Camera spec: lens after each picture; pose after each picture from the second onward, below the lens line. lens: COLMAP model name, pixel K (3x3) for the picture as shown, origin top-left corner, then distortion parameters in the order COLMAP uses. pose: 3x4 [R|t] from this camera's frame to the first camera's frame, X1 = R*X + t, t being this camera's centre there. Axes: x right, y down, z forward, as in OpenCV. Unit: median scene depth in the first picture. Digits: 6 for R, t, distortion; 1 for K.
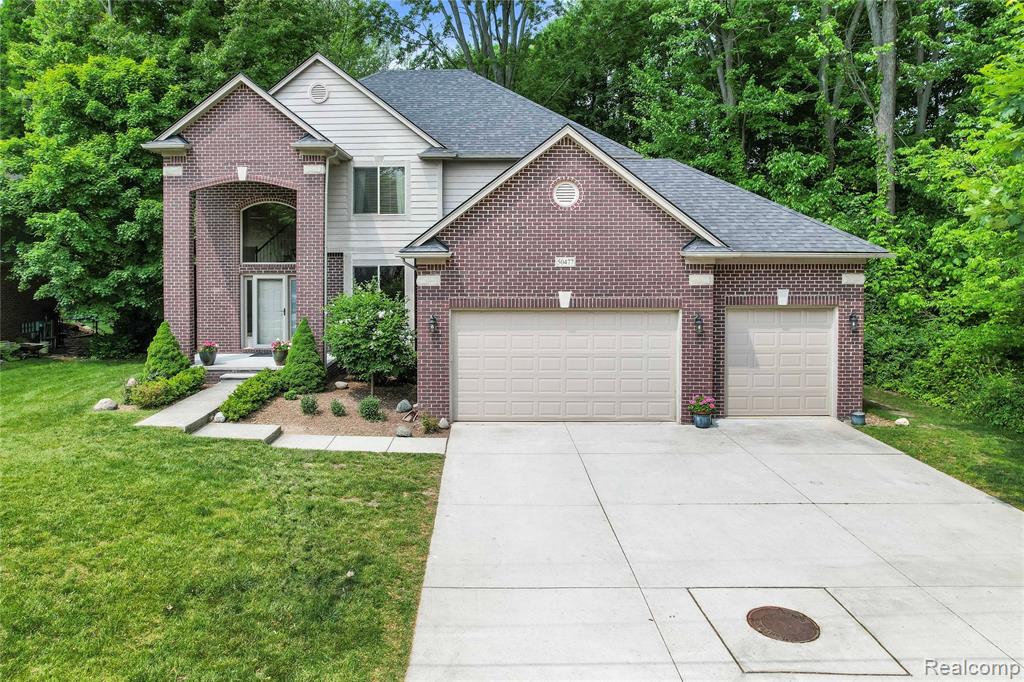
lens RADIAL K [[690.1, 0, 454.2], [0, 690.1, 270.2], [0, 0, 1]] dist [-0.049301, 0.000324]
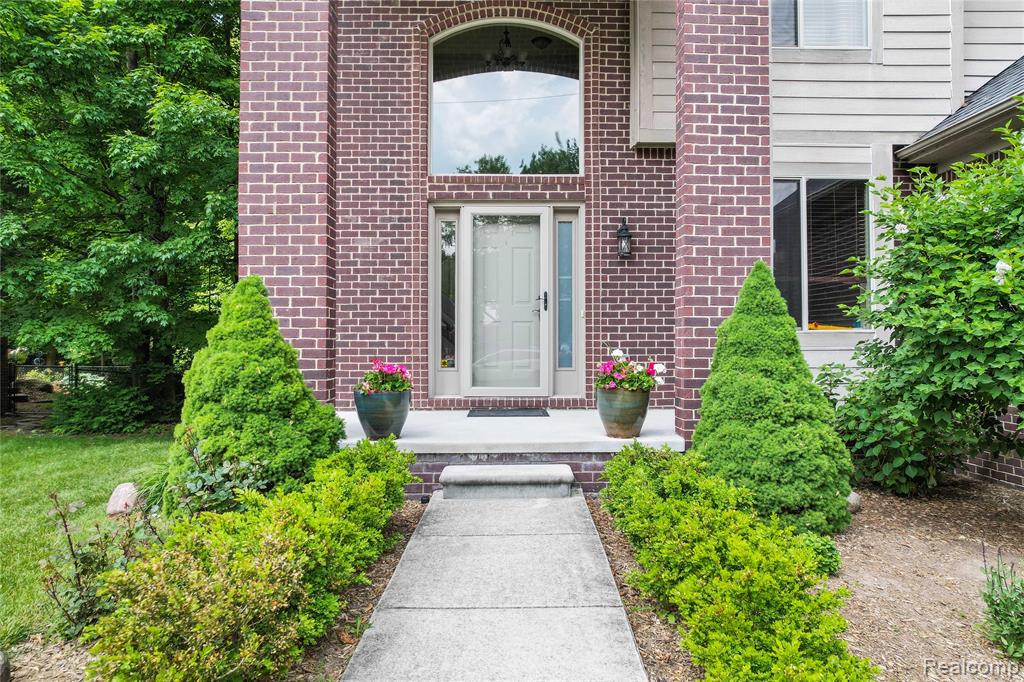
lens RADIAL K [[682.7, 0, 512.0], [0, 682.7, 341.0], [0, 0, 1]] dist [-0.033810, 0.003162]
pose [[0.998615, 0.002027, 0.052582, -0.320273], [-0.001010, 0.999812, -0.019358, 0.101703], [-0.052611, 0.019278, 0.998429, 0.696803]]
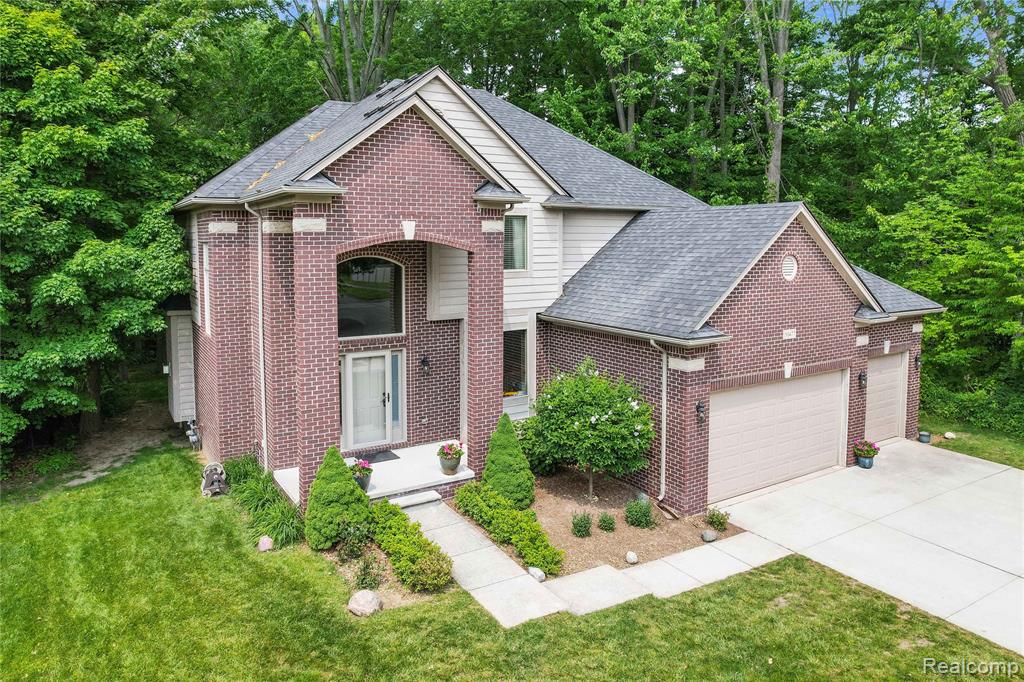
lens RADIAL K [[685.5, 0, 510.4], [0, 685.5, 282.1], [0, 0, 1]] dist [-0.022120, 0.000752]
pose [[0.829148, -0.034329, 0.557974, -0.628952], [0.008082, 0.998745, 0.049436, -0.119945], [-0.558971, -0.036480, 0.828384, 0.322483]]
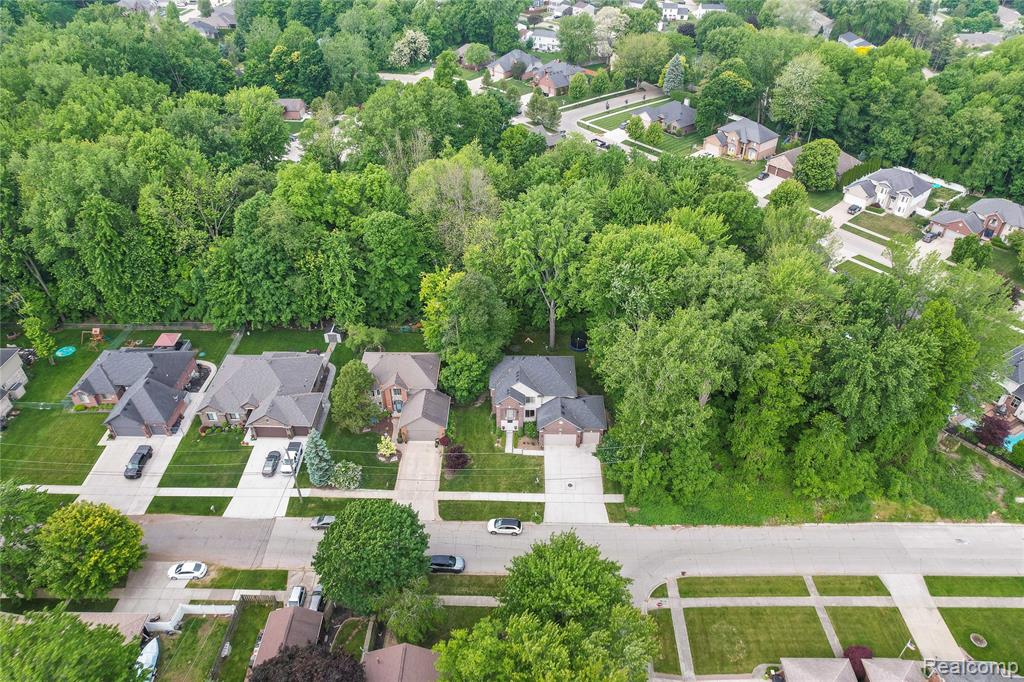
lens RADIAL K [[682.7, 0, 512.0], [0, 682.7, 341.0], [0, 0, 1]] dist [-0.033810, 0.003162]
pose [[0.999654, -0.017359, 0.019738, -0.391561], [0.002577, 0.812003, 0.583648, -4.093337], [-0.026159, -0.583396, 0.811767, -3.518958]]
